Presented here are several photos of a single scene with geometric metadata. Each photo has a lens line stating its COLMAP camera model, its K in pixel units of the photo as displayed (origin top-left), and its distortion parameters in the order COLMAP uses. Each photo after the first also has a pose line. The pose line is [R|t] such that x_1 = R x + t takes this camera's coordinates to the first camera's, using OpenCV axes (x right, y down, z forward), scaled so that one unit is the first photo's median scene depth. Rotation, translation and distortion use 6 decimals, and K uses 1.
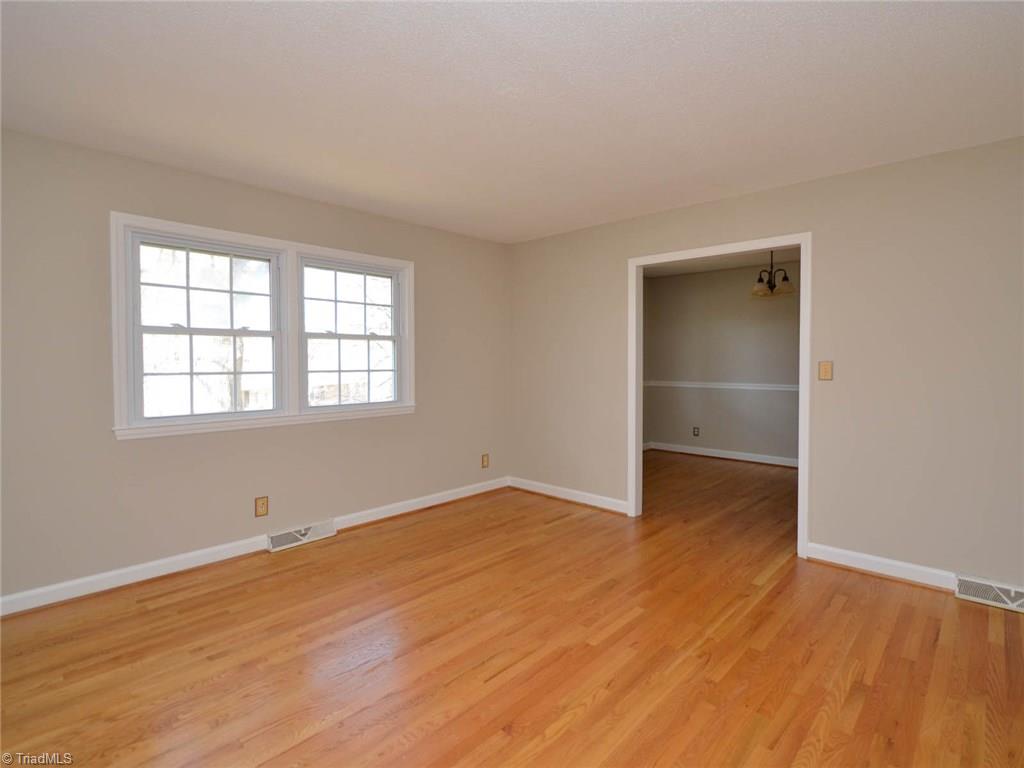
lens RADIAL K [[525.7, 0, 512.6], [0, 525.7, 371.6], [0, 0, 1]] dist [-0.003152, -0.000209]
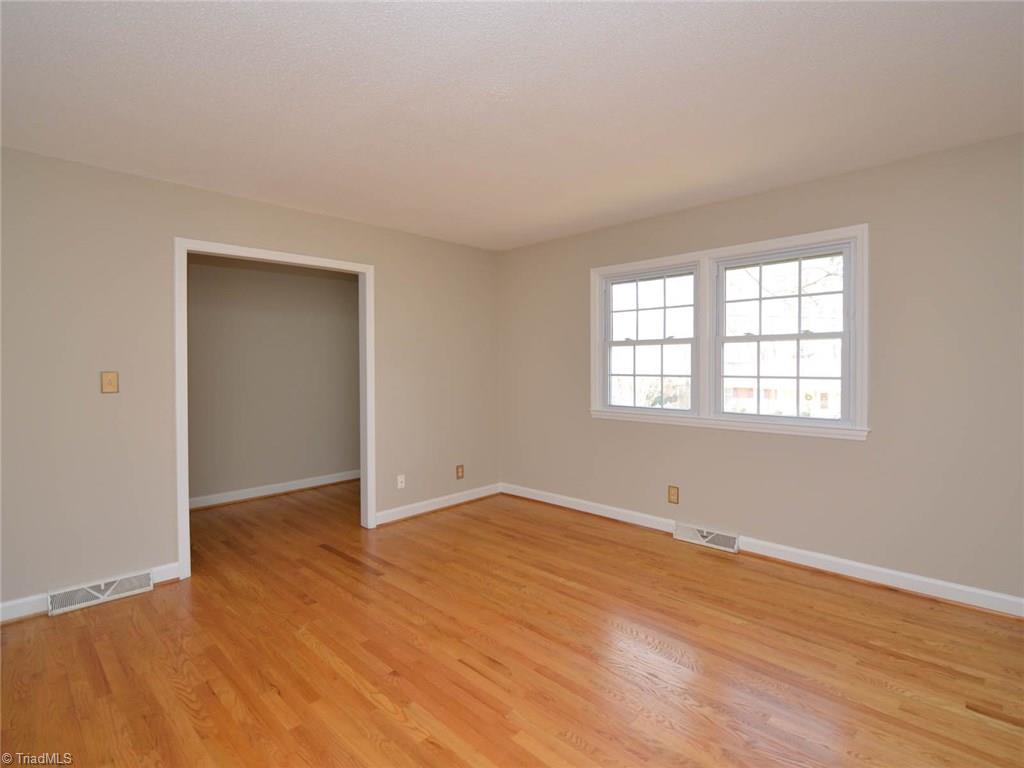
lens RADIAL K [[492.8, 0, 513.0], [0, 492.8, 370.2], [0, 0, 1]] dist [0.045598, -0.000106]
pose [[0.010597, 0.010282, -0.999891, 0.561694], [-0.019838, 0.999752, 0.010070, -0.013378], [0.999747, 0.019729, 0.010799, 0.619110]]
